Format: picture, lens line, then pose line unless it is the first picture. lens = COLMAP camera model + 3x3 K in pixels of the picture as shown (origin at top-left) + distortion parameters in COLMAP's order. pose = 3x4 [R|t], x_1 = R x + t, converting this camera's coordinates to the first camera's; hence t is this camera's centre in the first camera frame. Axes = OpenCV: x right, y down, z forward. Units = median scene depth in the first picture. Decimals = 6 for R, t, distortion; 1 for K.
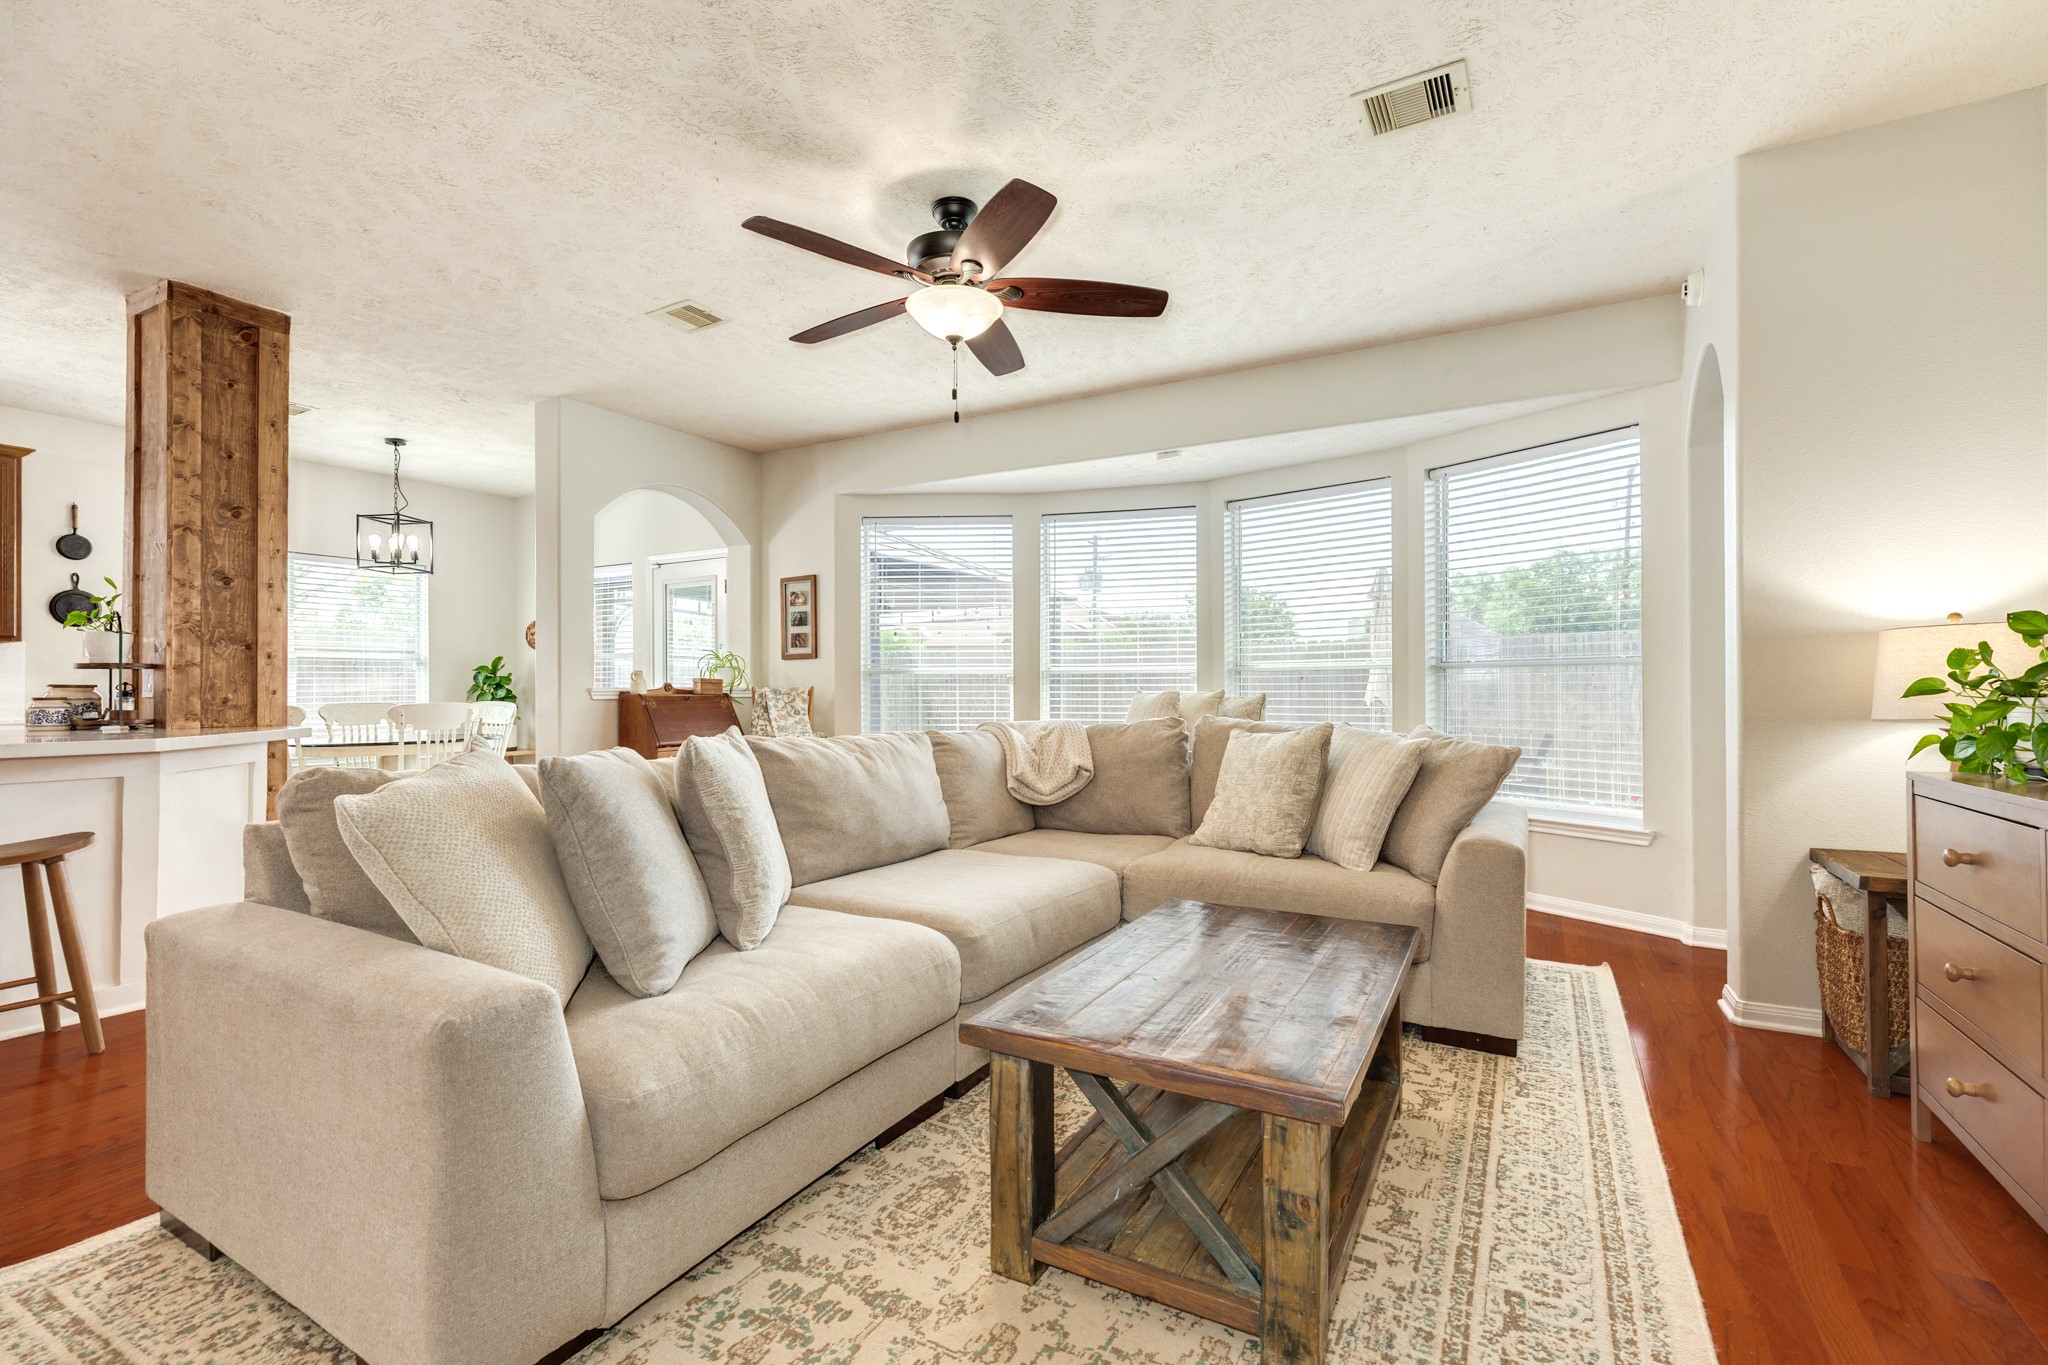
lens RADIAL K [[912.8, 0, 1021.4], [0, 912.8, 688.8], [0, 0, 1]] dist [0.004164, 0.000213]
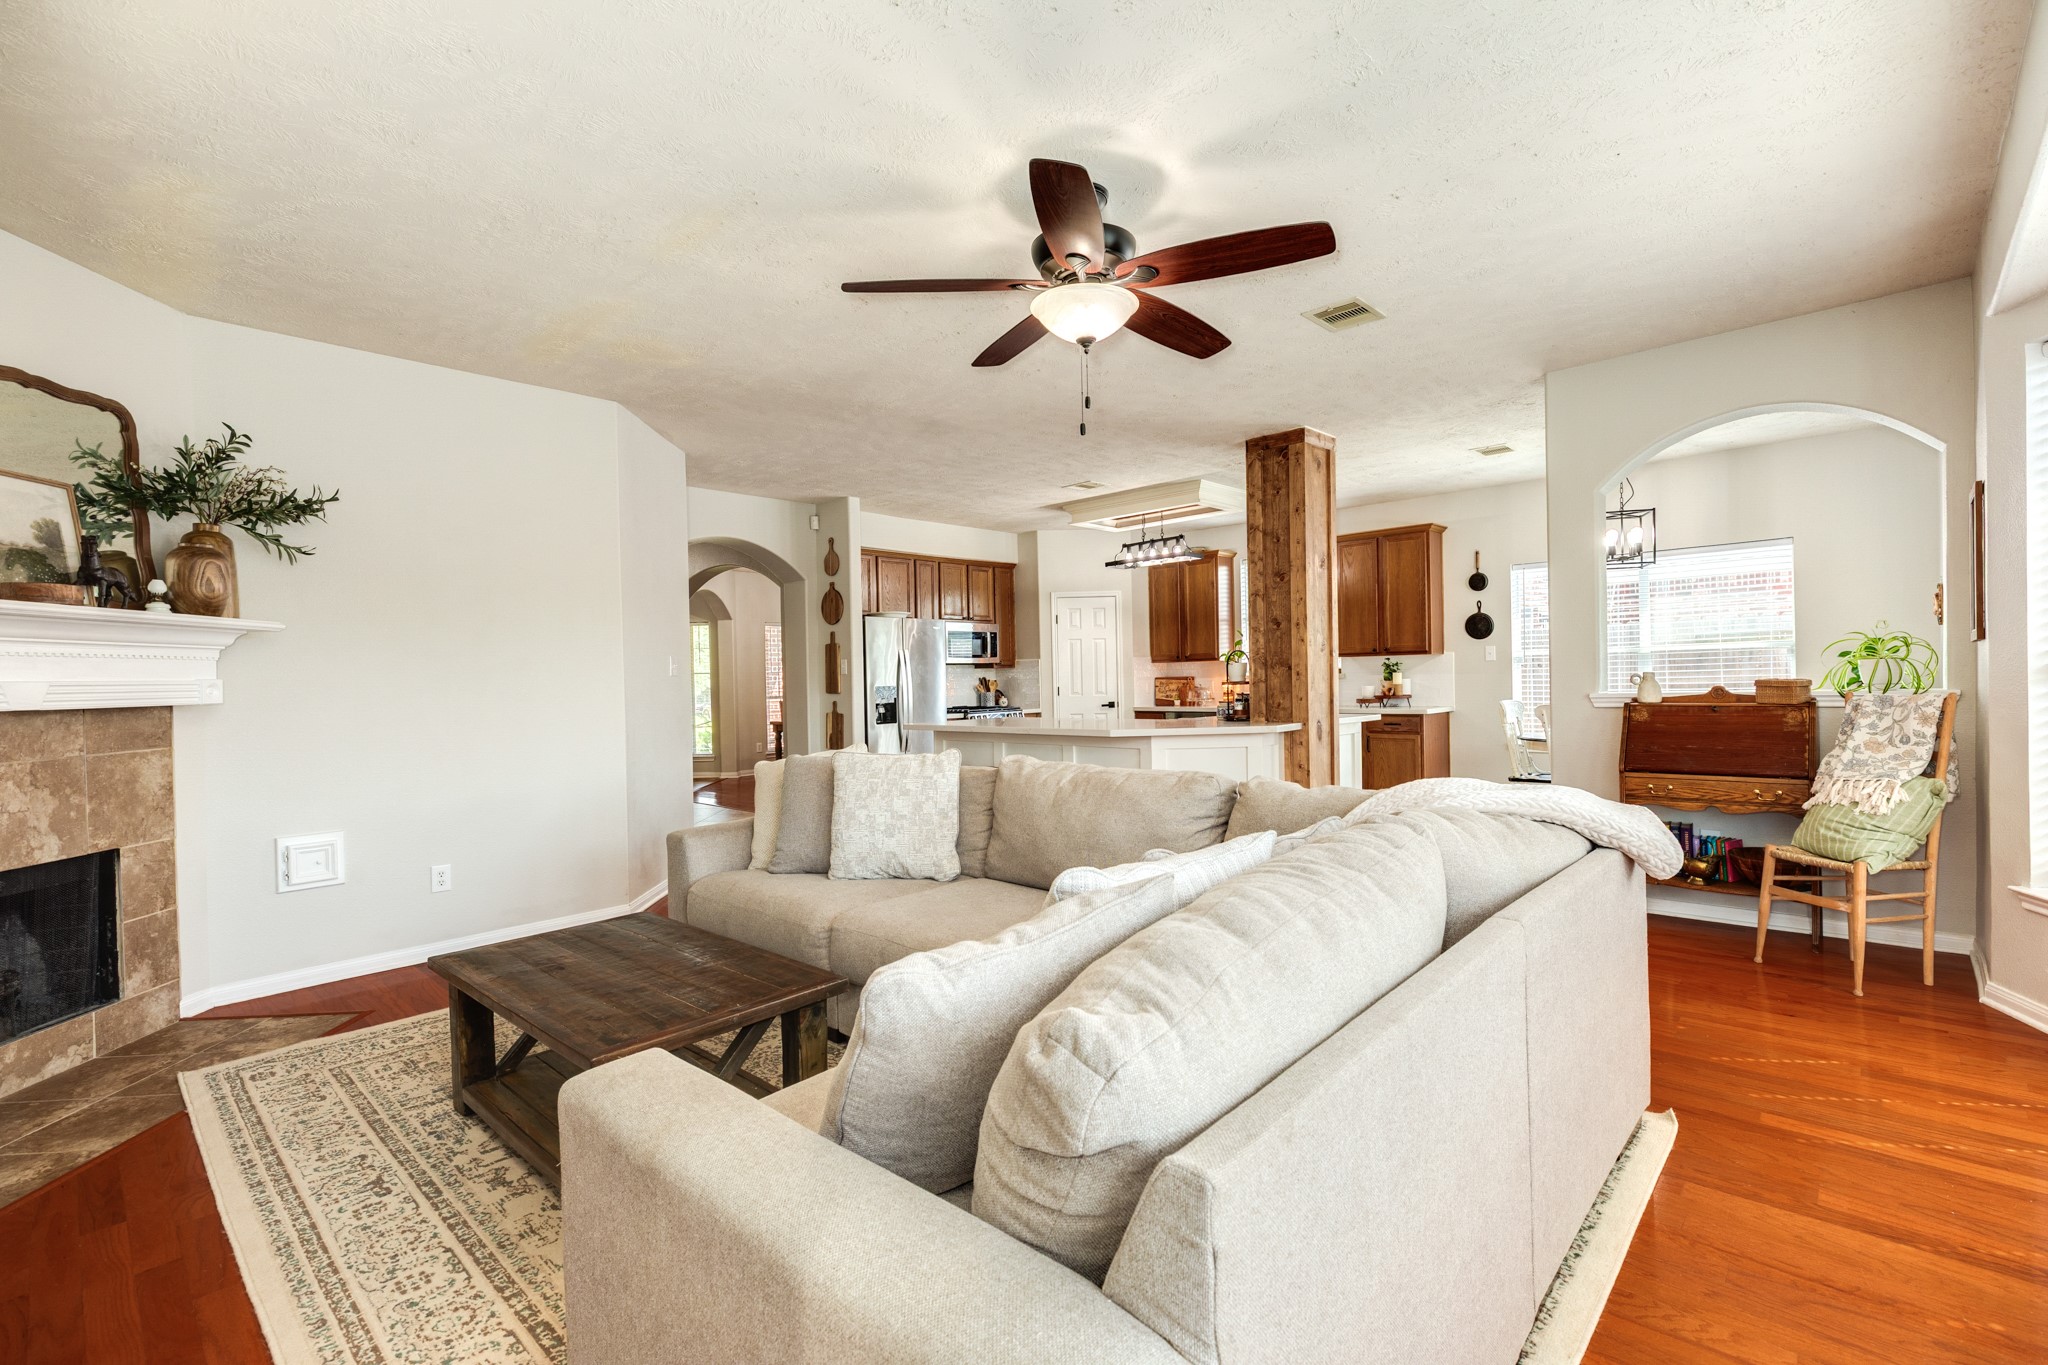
lens RADIAL K [[912.8, 0, 1021.4], [0, 912.8, 688.8], [0, 0, 1]] dist [0.004164, 0.000213]
pose [[-0.235378, 0.019264, -0.971713, 0.702658], [0.026937, 0.999549, 0.013291, -0.045448], [0.971531, -0.023047, -0.235790, 0.972970]]
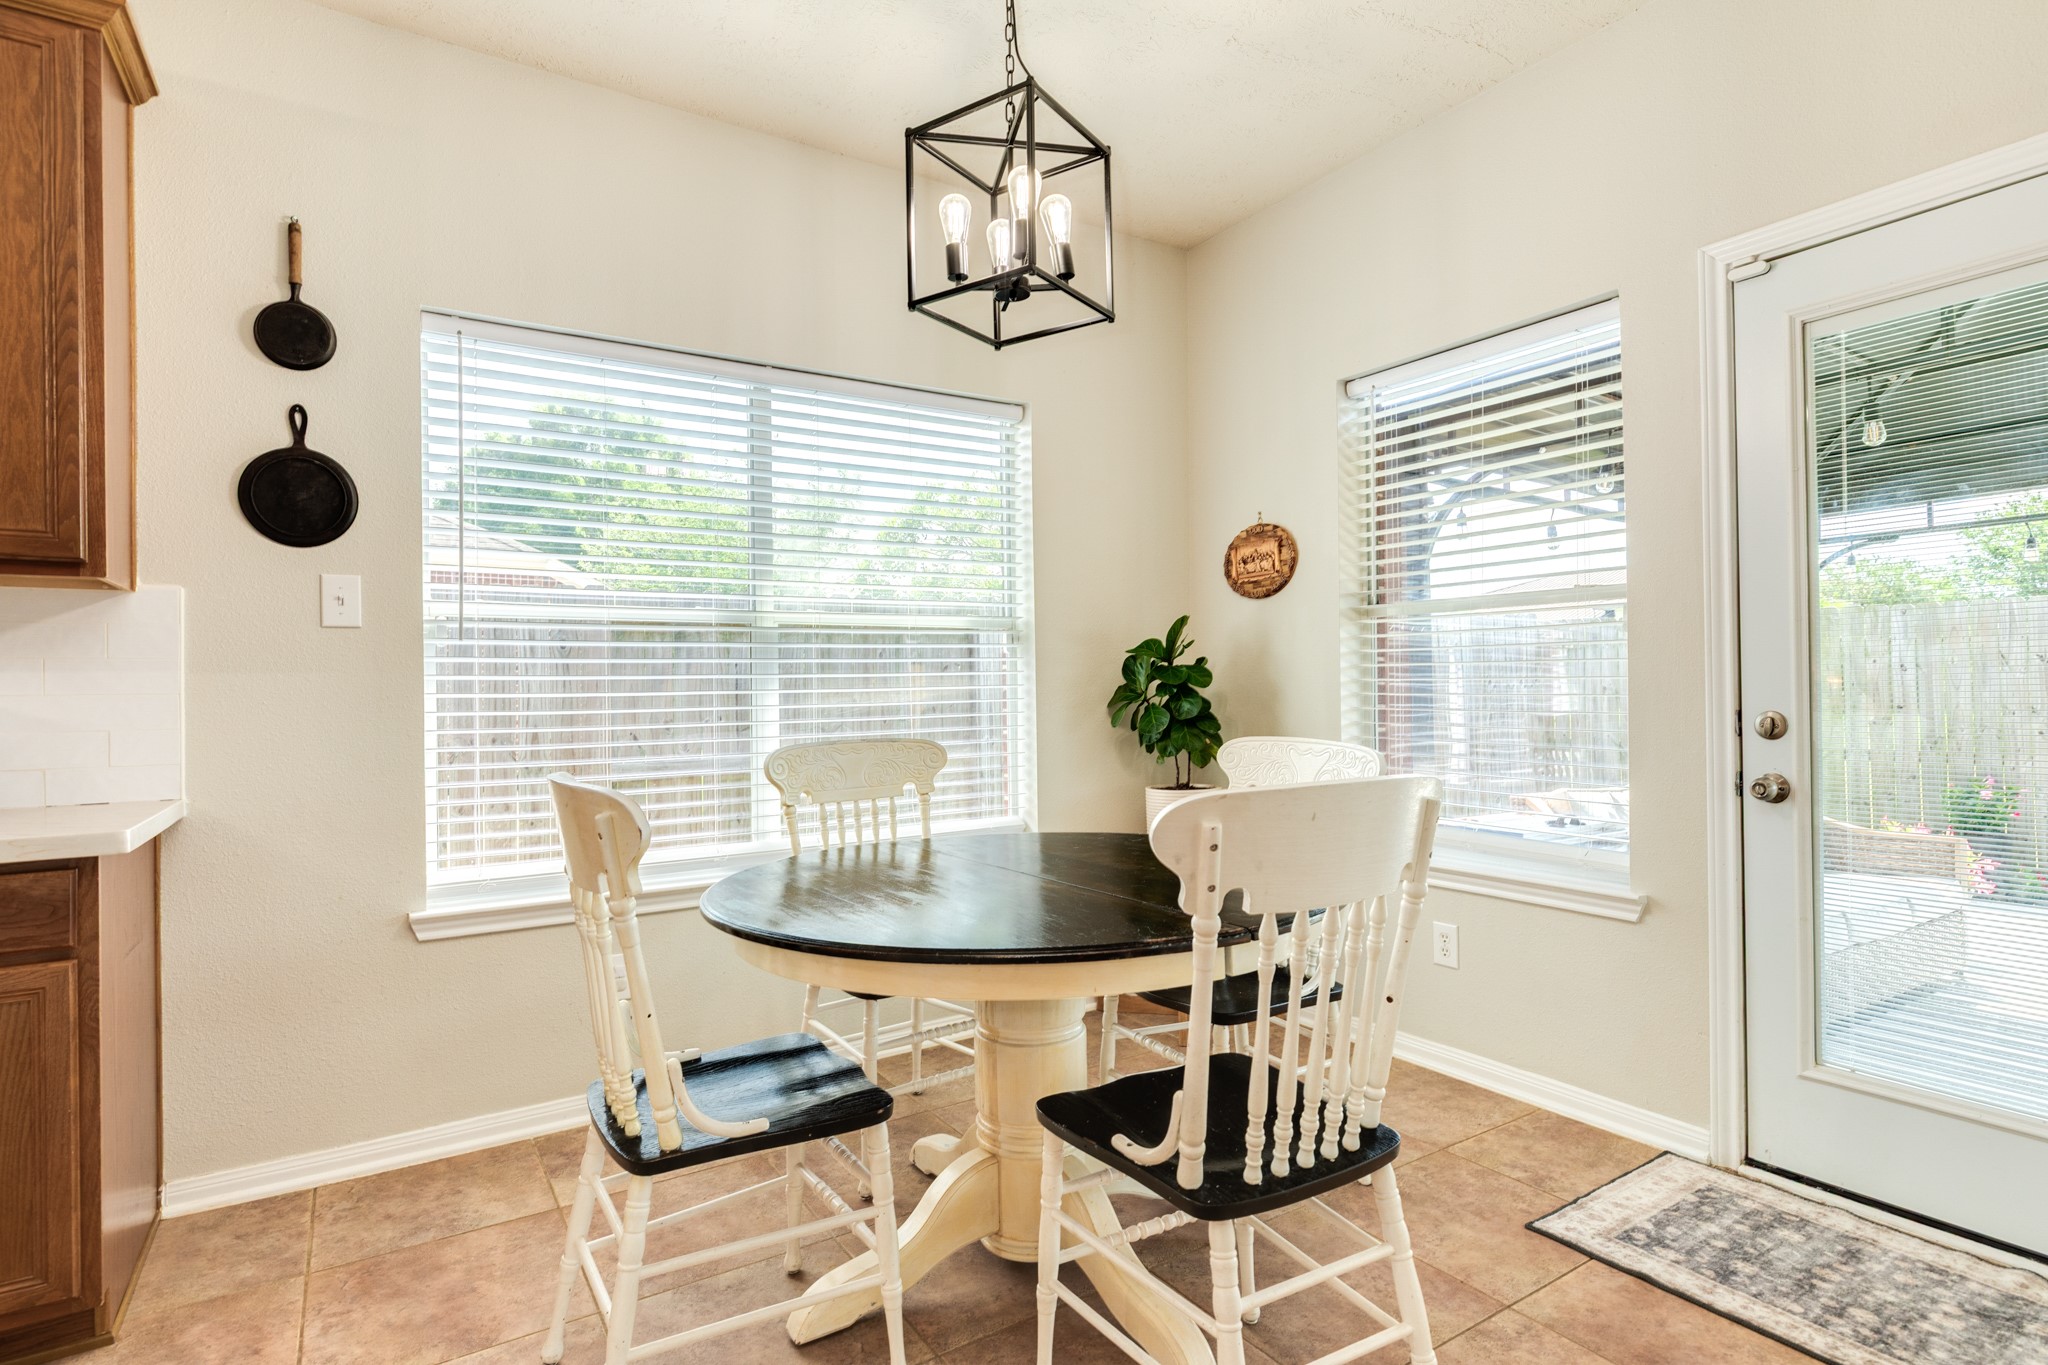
lens RADIAL K [[1024.2, 0, 1021.1], [0, 1024.2, 690.2], [0, 0, 1]] dist [-0.001633, -0.000400]
pose [[0.885559, -0.006572, -0.464481, -0.856127], [0.009740, 0.999943, 0.004421, -0.011359], [0.464425, -0.008439, 0.885572, 1.140252]]
